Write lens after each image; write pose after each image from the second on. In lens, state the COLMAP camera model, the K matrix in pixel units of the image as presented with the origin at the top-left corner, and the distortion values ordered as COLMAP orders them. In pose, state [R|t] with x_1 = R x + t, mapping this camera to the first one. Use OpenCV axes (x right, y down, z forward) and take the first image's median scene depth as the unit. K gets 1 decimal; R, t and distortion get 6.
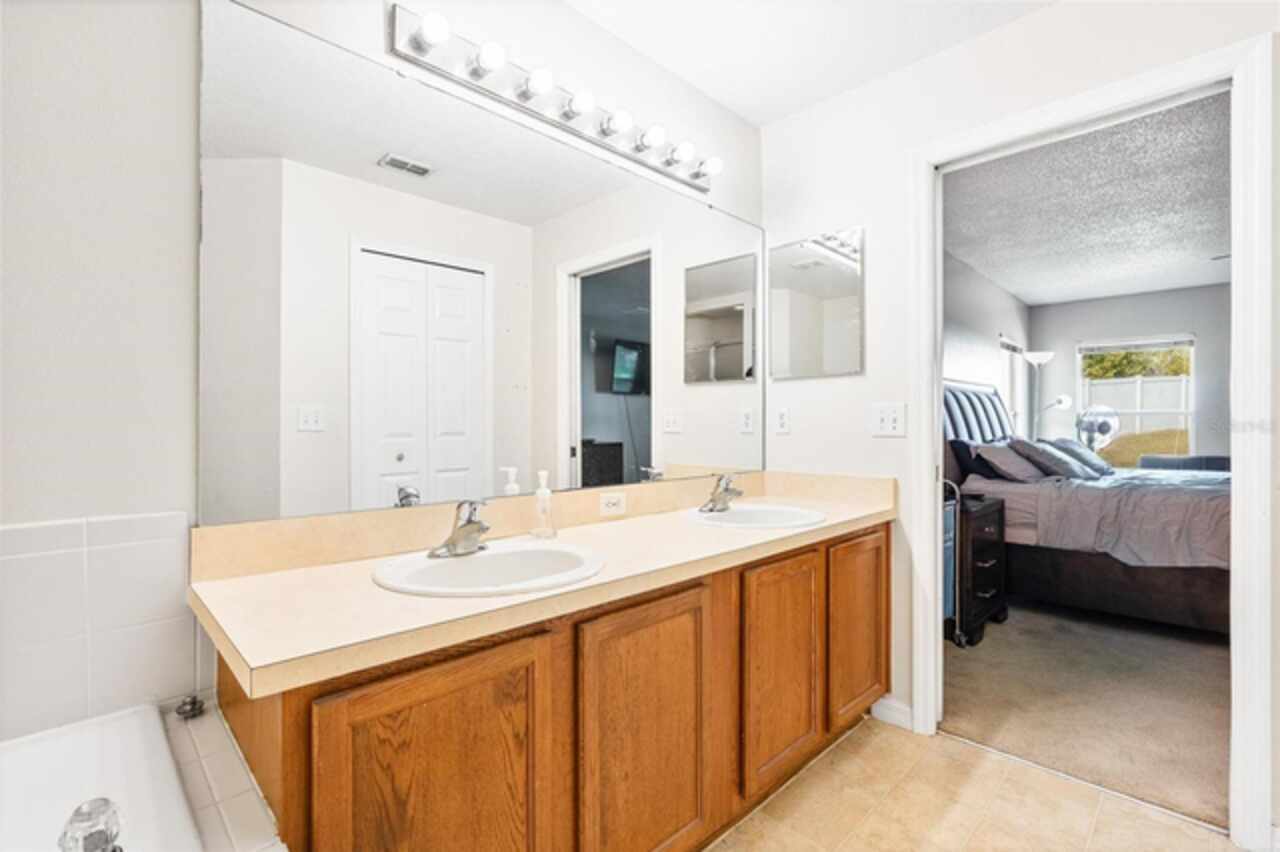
lens RADIAL K [[578.7, 0, 637.1], [0, 578.7, 418.3], [0, 0, 1]] dist [-0.007814, 0.001742]
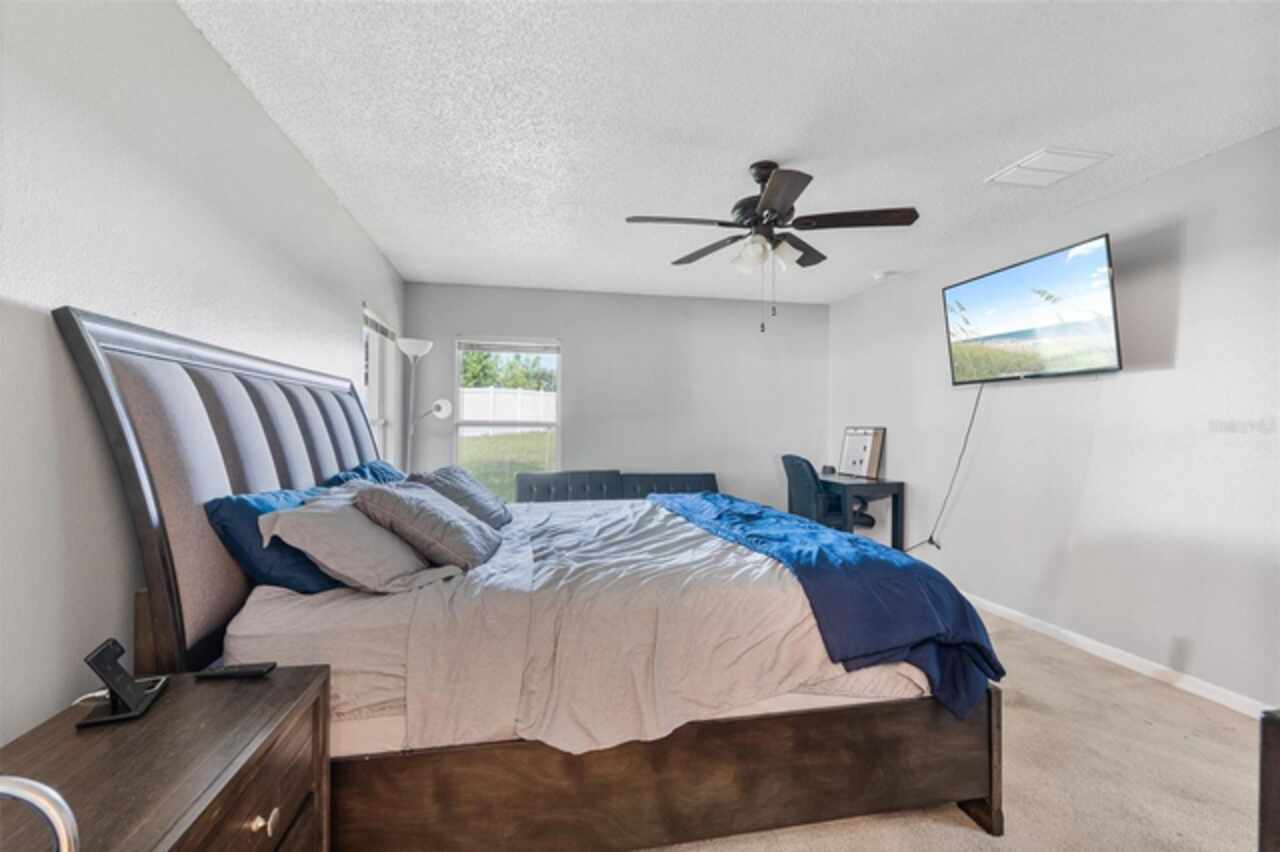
lens RADIAL K [[578.7, 0, 634.5], [0, 578.7, 426.5], [0, 0, 1]] dist [-0.007814, 0.001742]
pose [[0.563873, 0.004775, 0.825847, 0.296071], [-0.014864, 0.999880, 0.004368, -0.013624], [-0.825727, -0.014738, 0.563877, 0.423512]]
